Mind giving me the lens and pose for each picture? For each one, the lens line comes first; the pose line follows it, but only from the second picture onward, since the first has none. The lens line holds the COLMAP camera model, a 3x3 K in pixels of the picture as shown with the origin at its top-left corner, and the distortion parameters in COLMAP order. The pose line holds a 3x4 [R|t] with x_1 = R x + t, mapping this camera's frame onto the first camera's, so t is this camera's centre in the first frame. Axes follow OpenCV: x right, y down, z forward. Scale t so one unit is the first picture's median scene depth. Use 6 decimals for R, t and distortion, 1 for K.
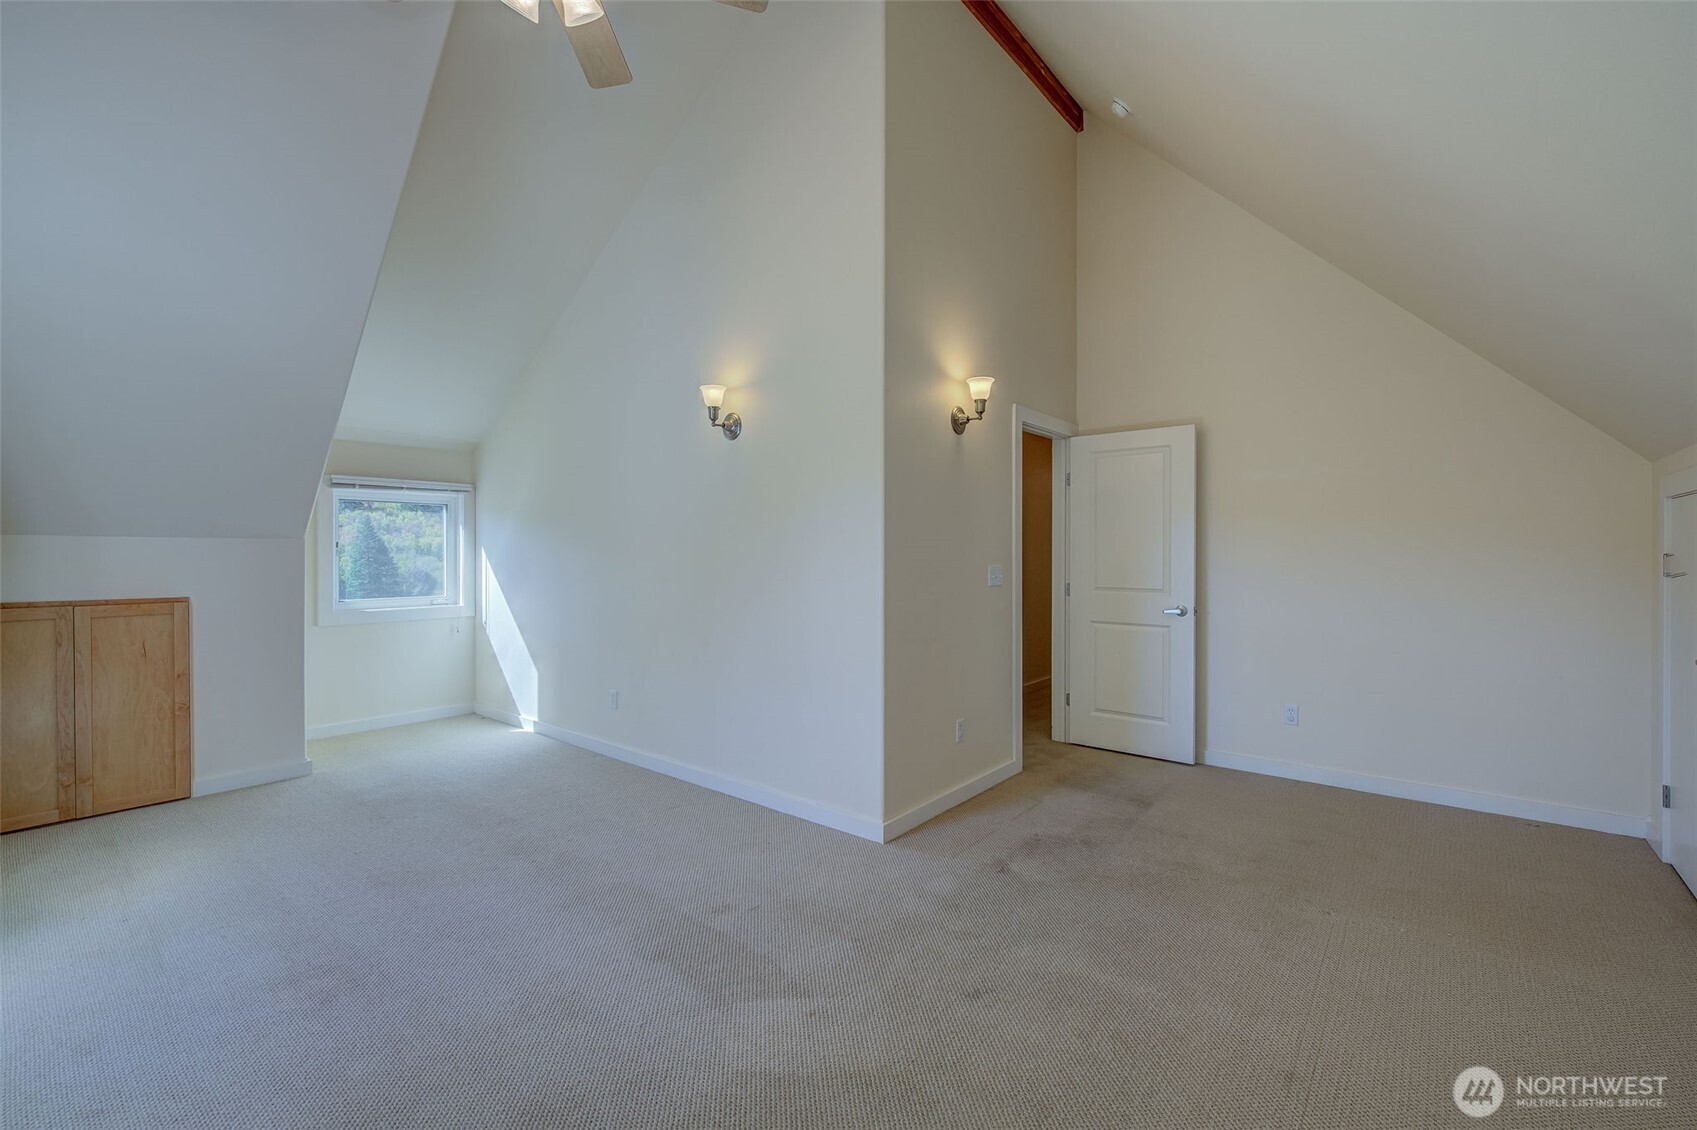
lens RADIAL K [[726.2, 0, 843.9], [0, 726.2, 560.0], [0, 0, 1]] dist [-0.000004, 0.000024]
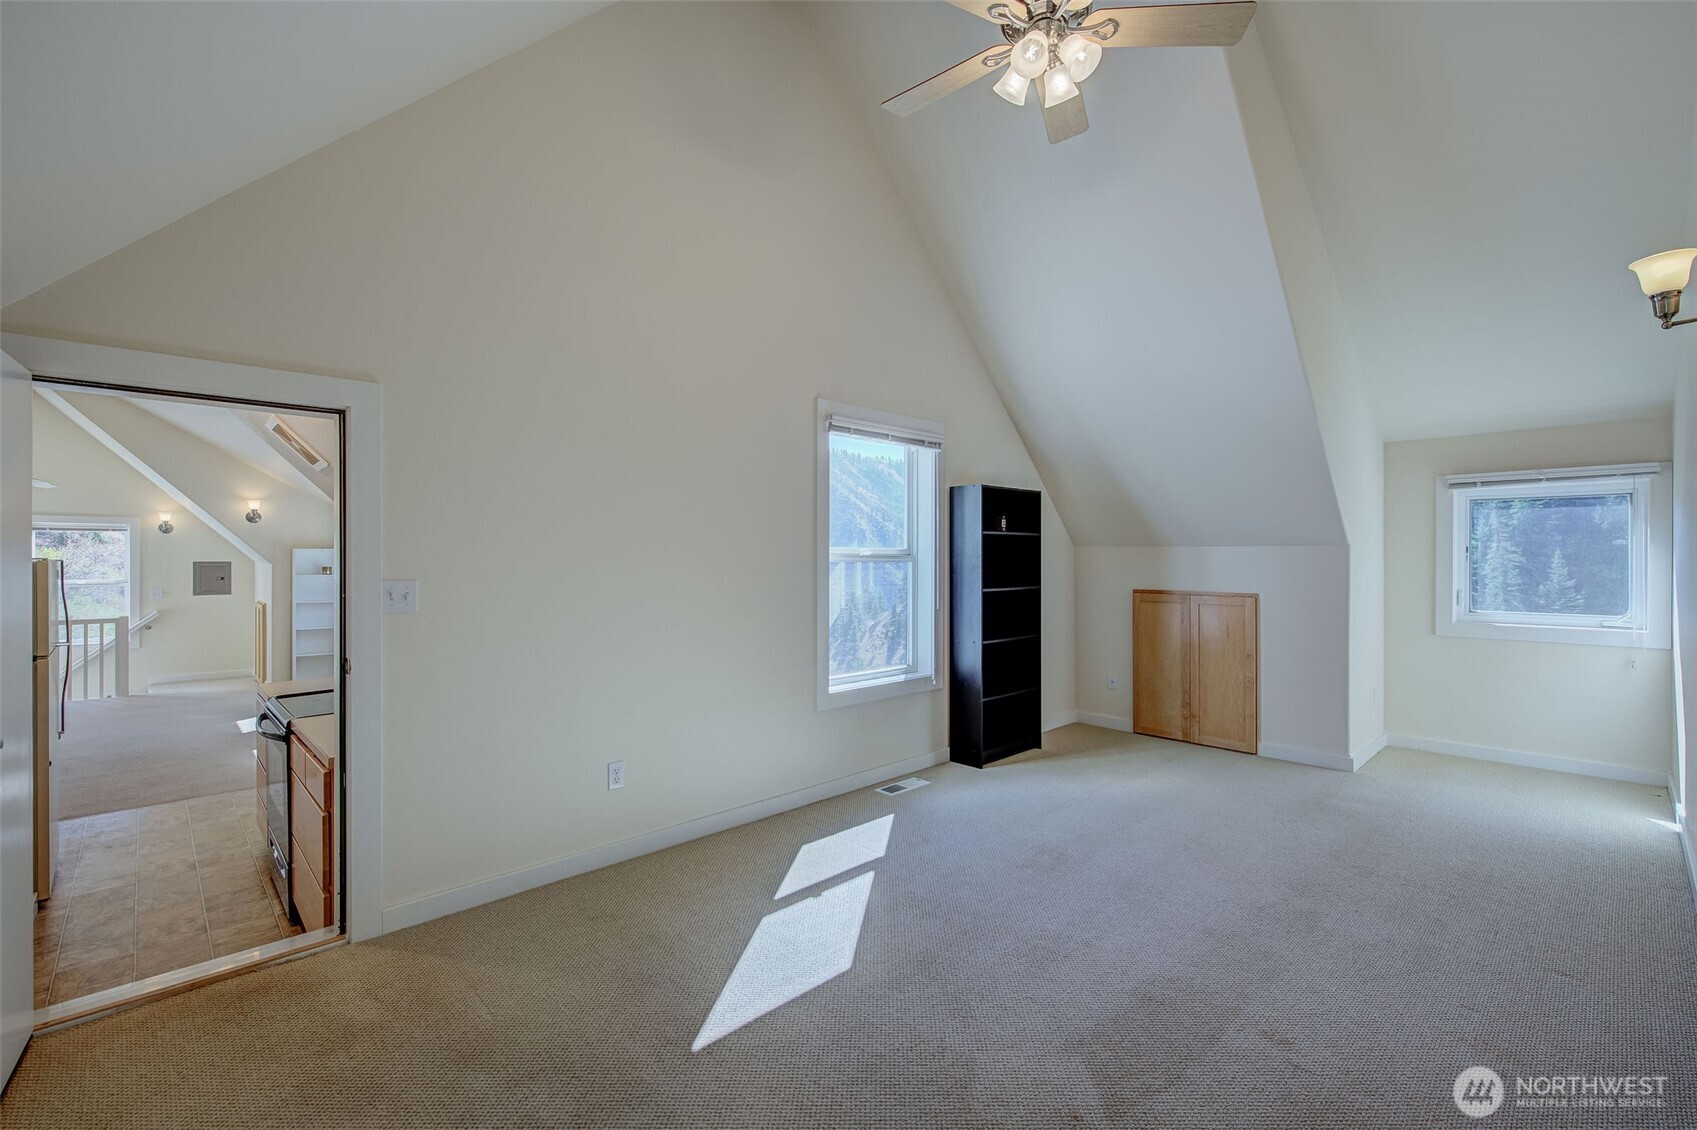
lens RADIAL K [[739.1, 0, 846.5], [0, 739.1, 558.9], [0, 0, 1]] dist [-0.001316, -0.000209]
pose [[-0.126502, 0.001481, -0.991965, 0.381266], [-0.010518, 0.999941, 0.002834, -0.004456], [0.991911, 0.010792, -0.126479, 0.391878]]
